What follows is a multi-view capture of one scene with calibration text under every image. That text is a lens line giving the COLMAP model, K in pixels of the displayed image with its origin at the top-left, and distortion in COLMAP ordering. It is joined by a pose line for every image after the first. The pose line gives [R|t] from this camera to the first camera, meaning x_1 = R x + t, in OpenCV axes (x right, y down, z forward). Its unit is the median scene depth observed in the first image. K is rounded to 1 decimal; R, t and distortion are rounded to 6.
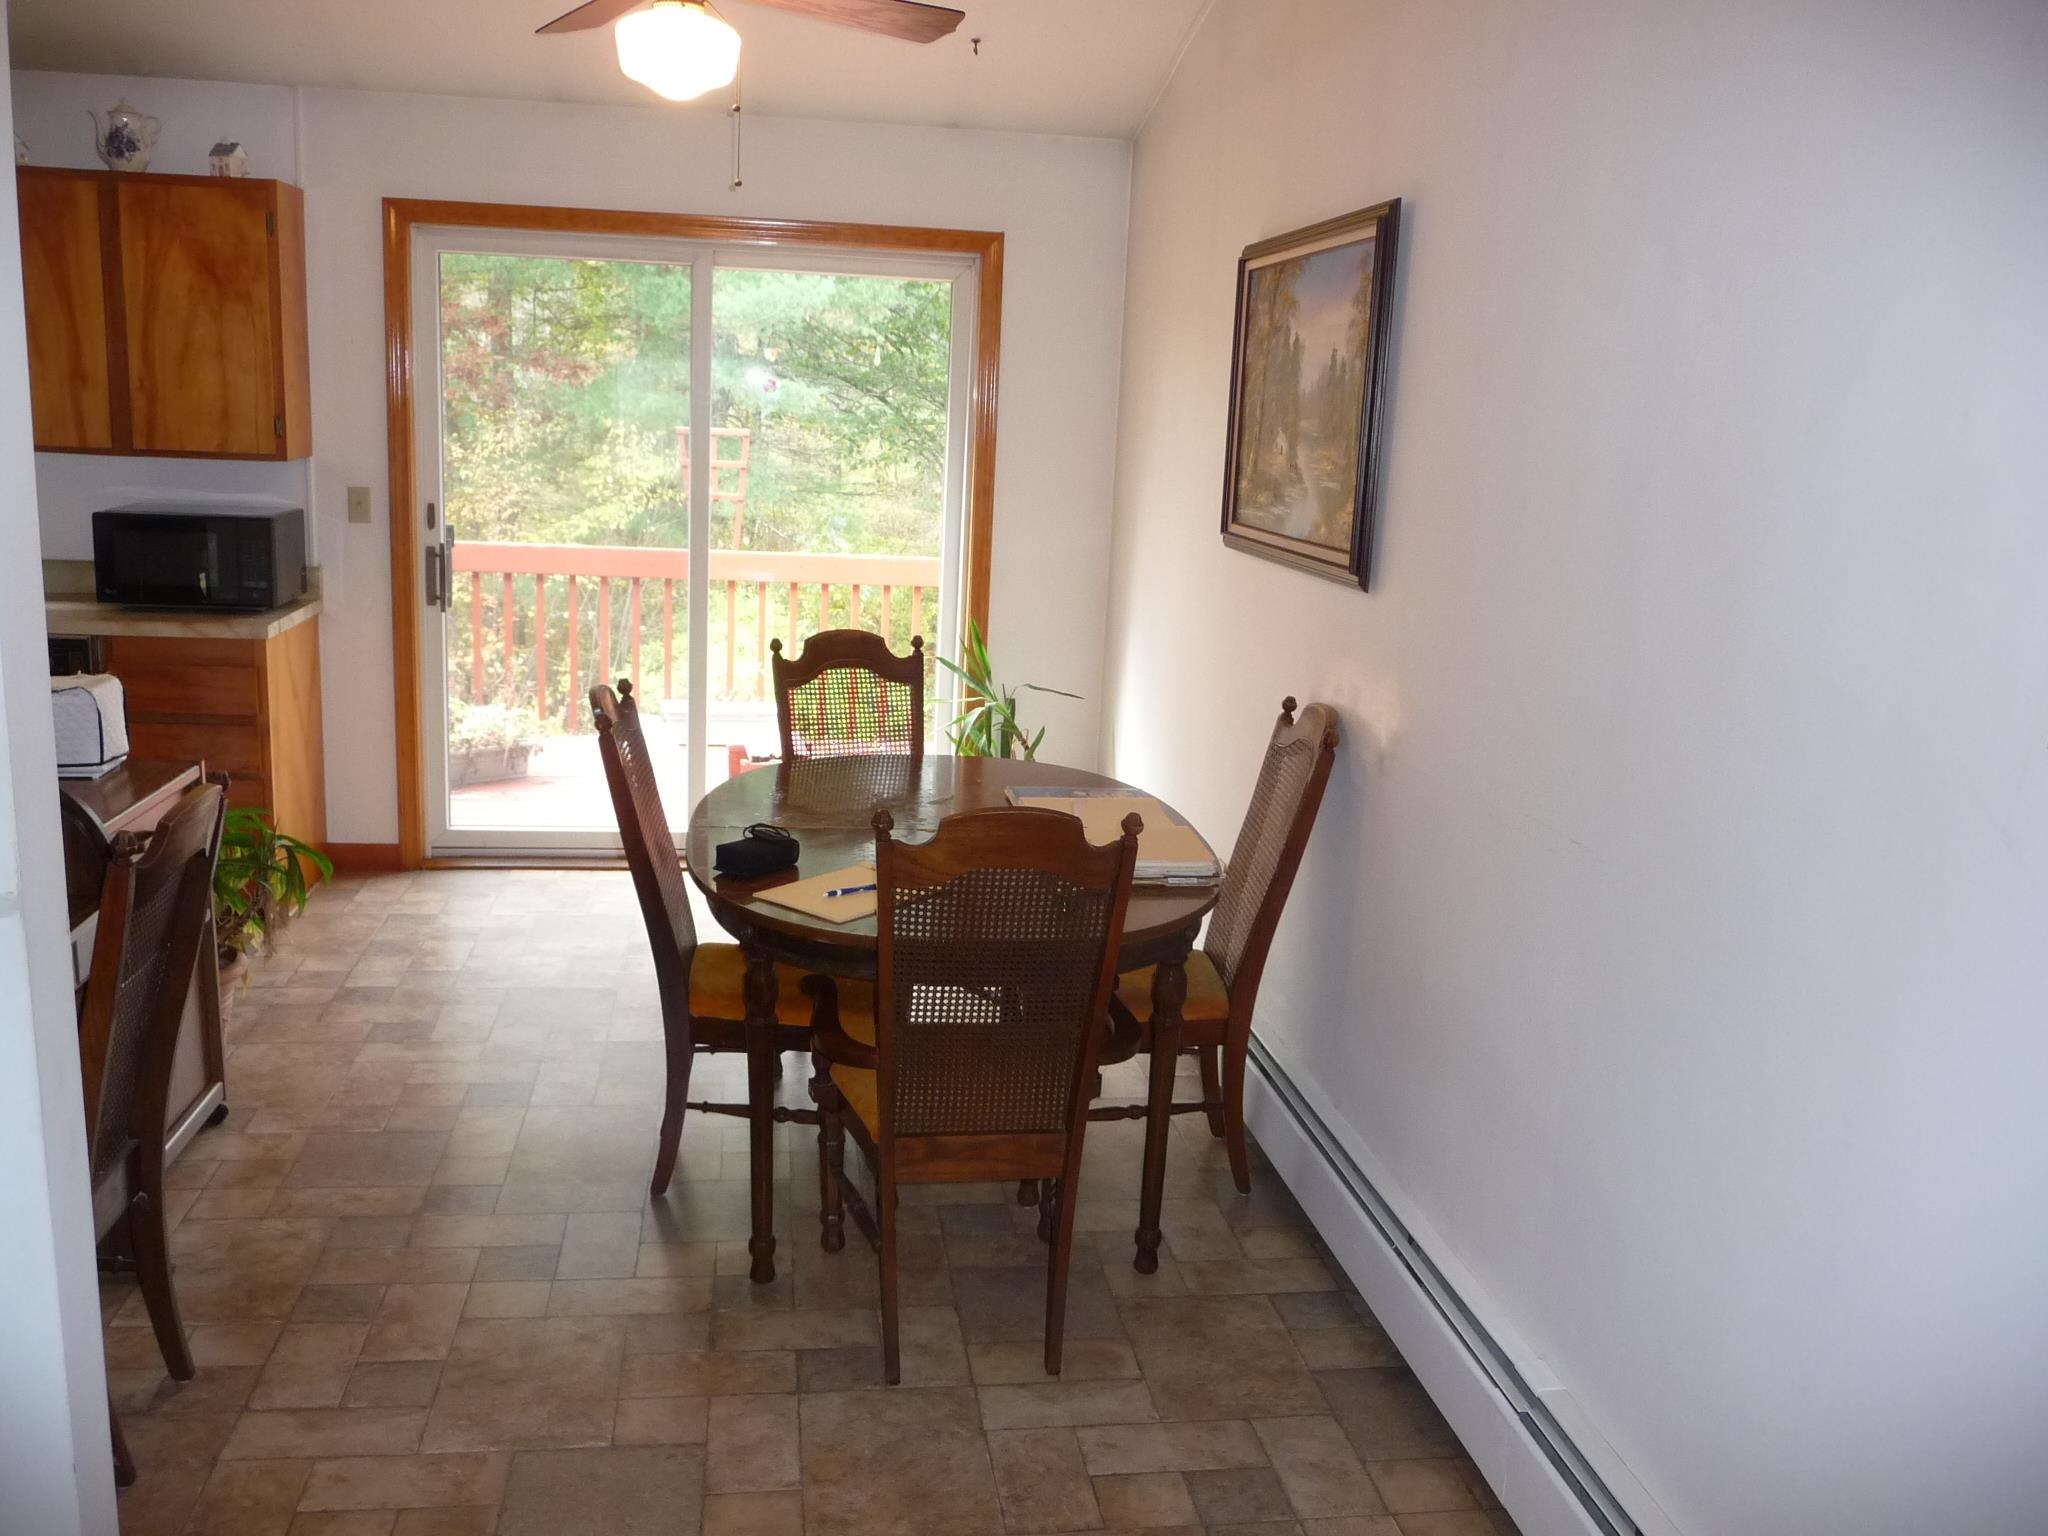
lens RADIAL K [[1705.2, 0, 1016.3], [0, 1705.2, 774.6], [0, 0, 1]] dist [-0.040836, 0.035312]
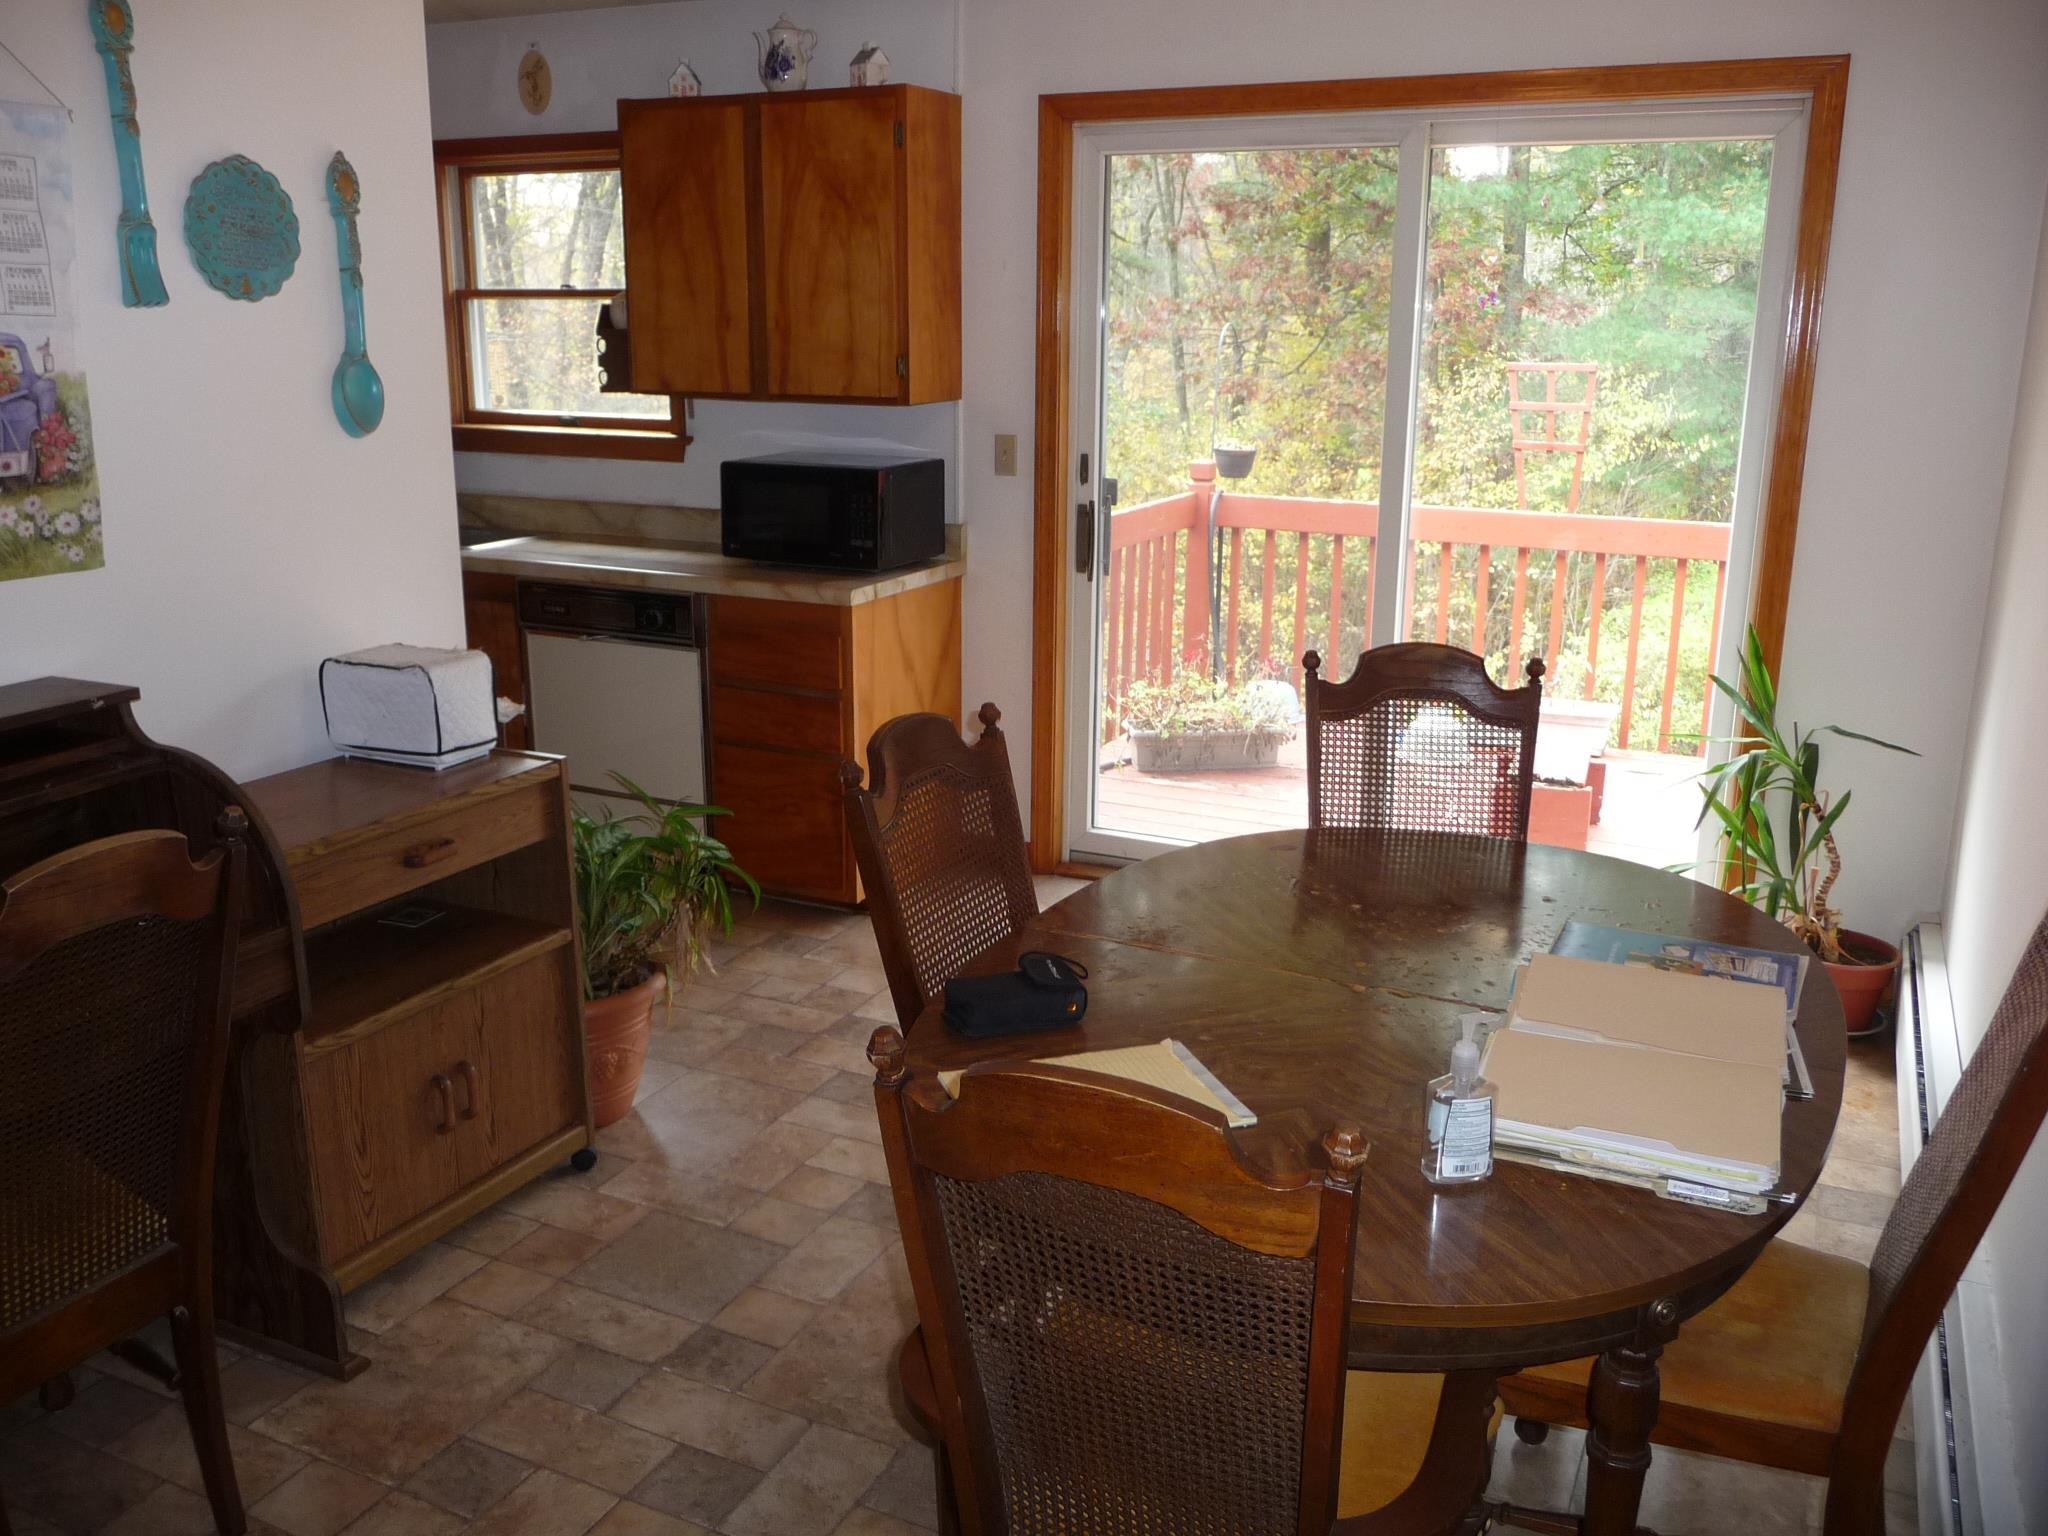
lens RADIAL K [[1705.2, 0, 1029.2], [0, 1705.2, 758.1], [0, 0, 1]] dist [-0.040836, 0.035312]
pose [[0.829280, 0.101575, -0.549525, 0.132234], [-0.090331, 0.994776, 0.047559, -0.050515], [0.551485, 0.010199, 0.834123, 0.300083]]
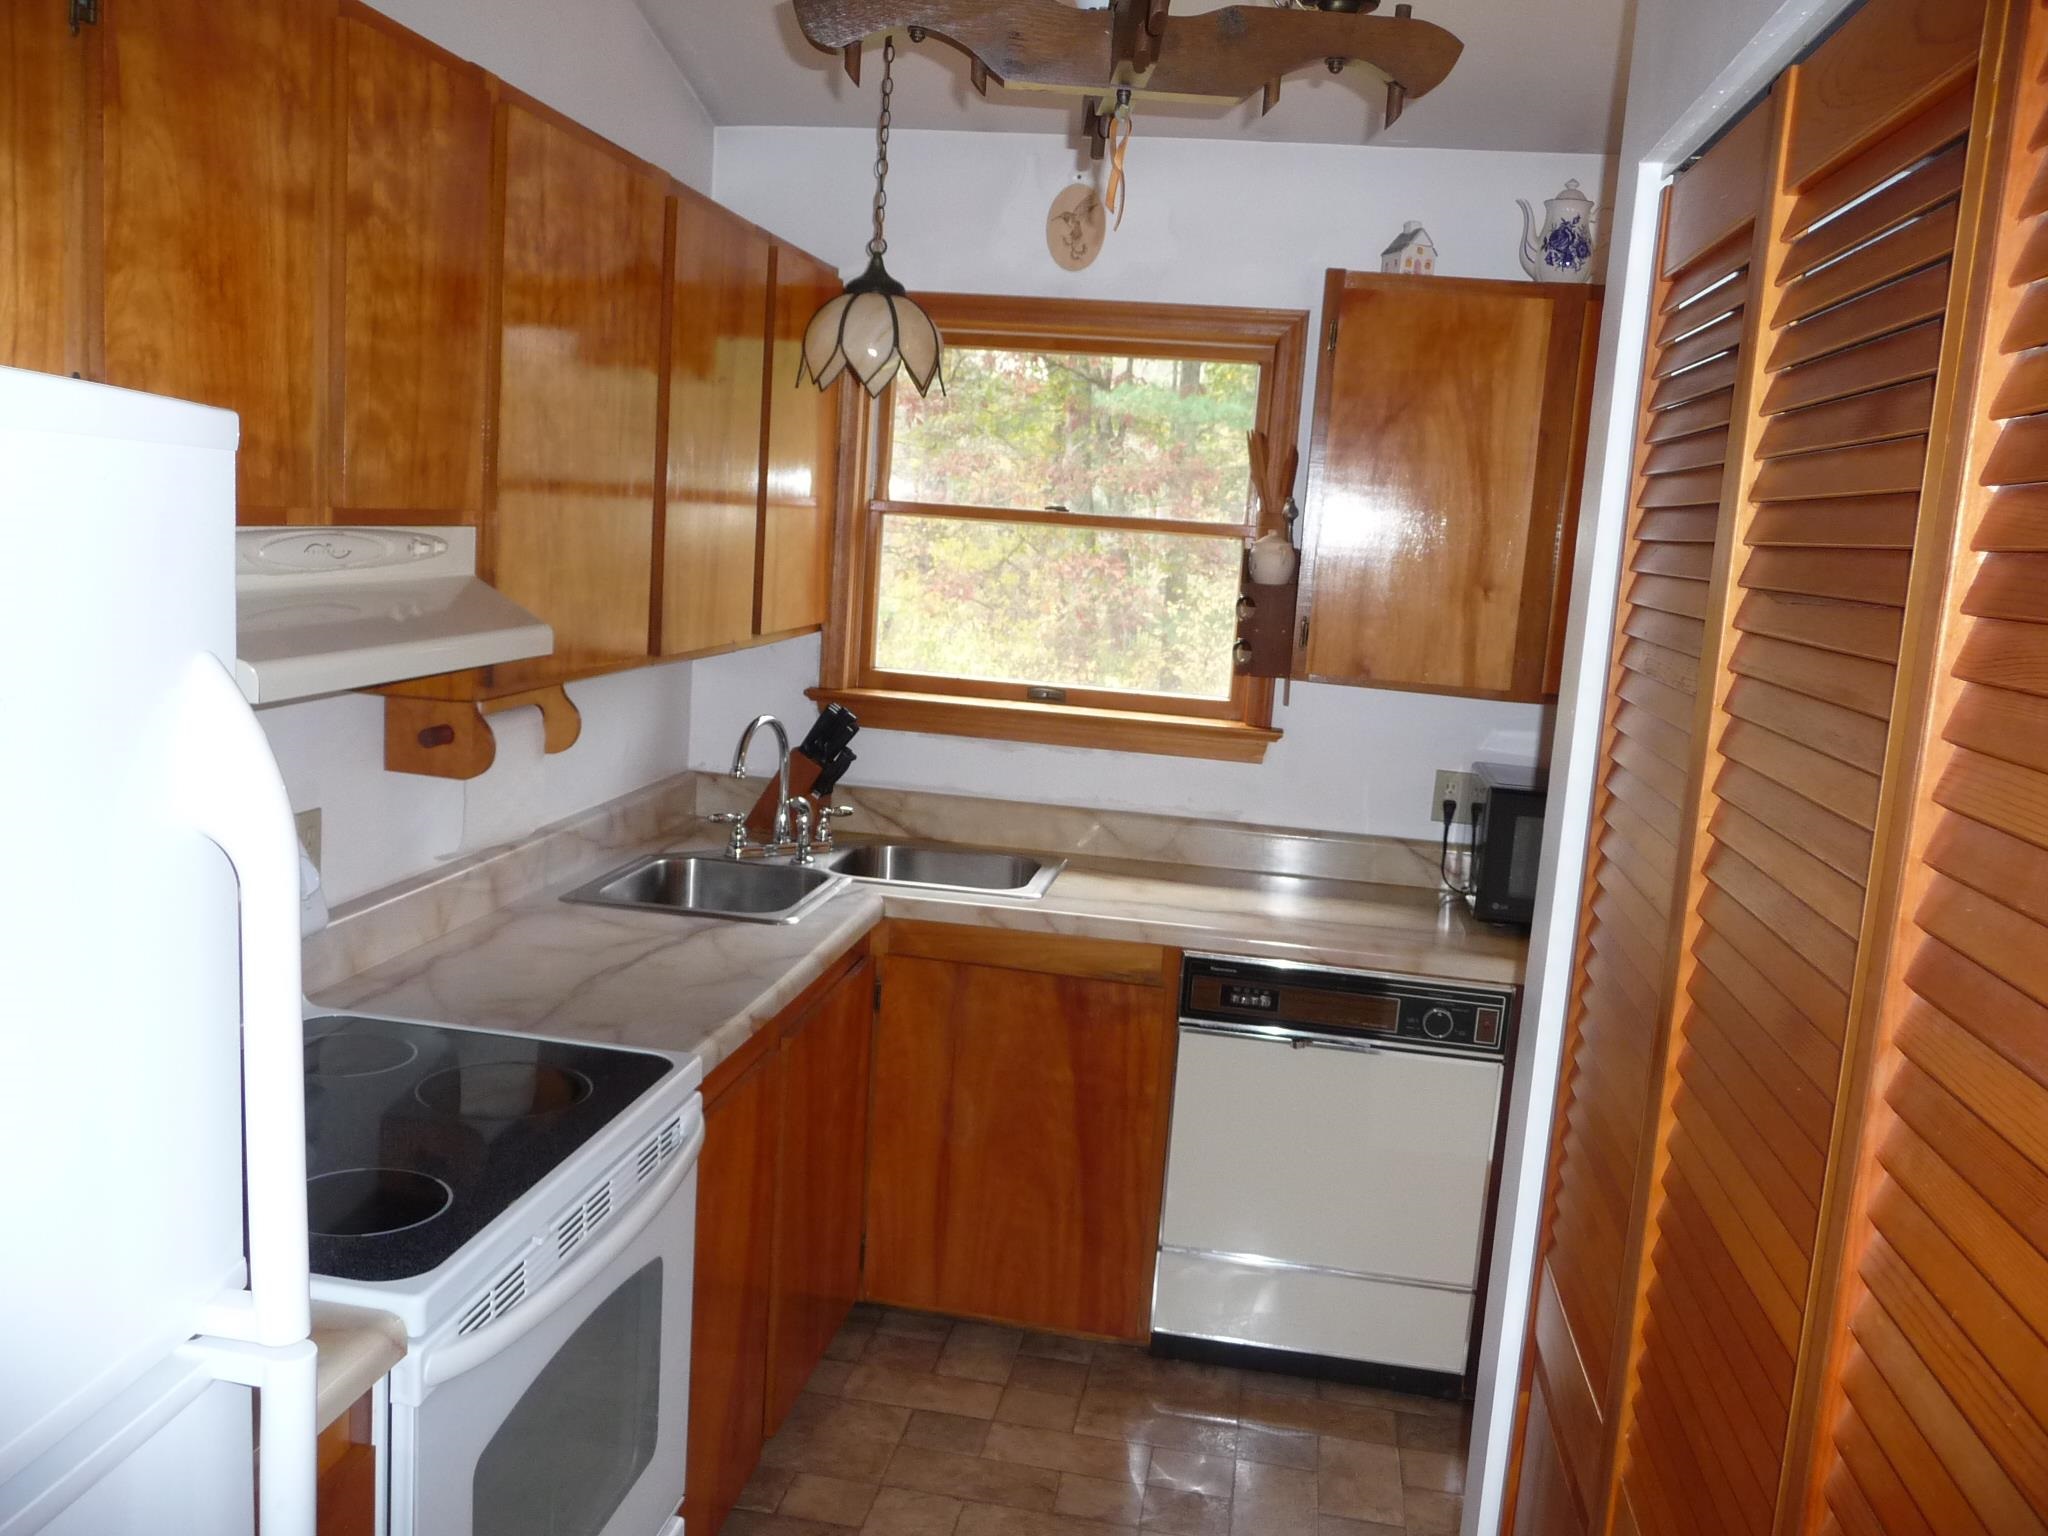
lens RADIAL K [[1705.2, 0, 1010.3], [0, 1705.2, 764.5], [0, 0, 1]] dist [-0.040836, 0.035312]
pose [[0.948058, 0.062969, -0.311802, -0.511756], [-0.090780, 0.993006, -0.075483, -0.095484], [0.304868, 0.099867, 0.947144, 0.307620]]
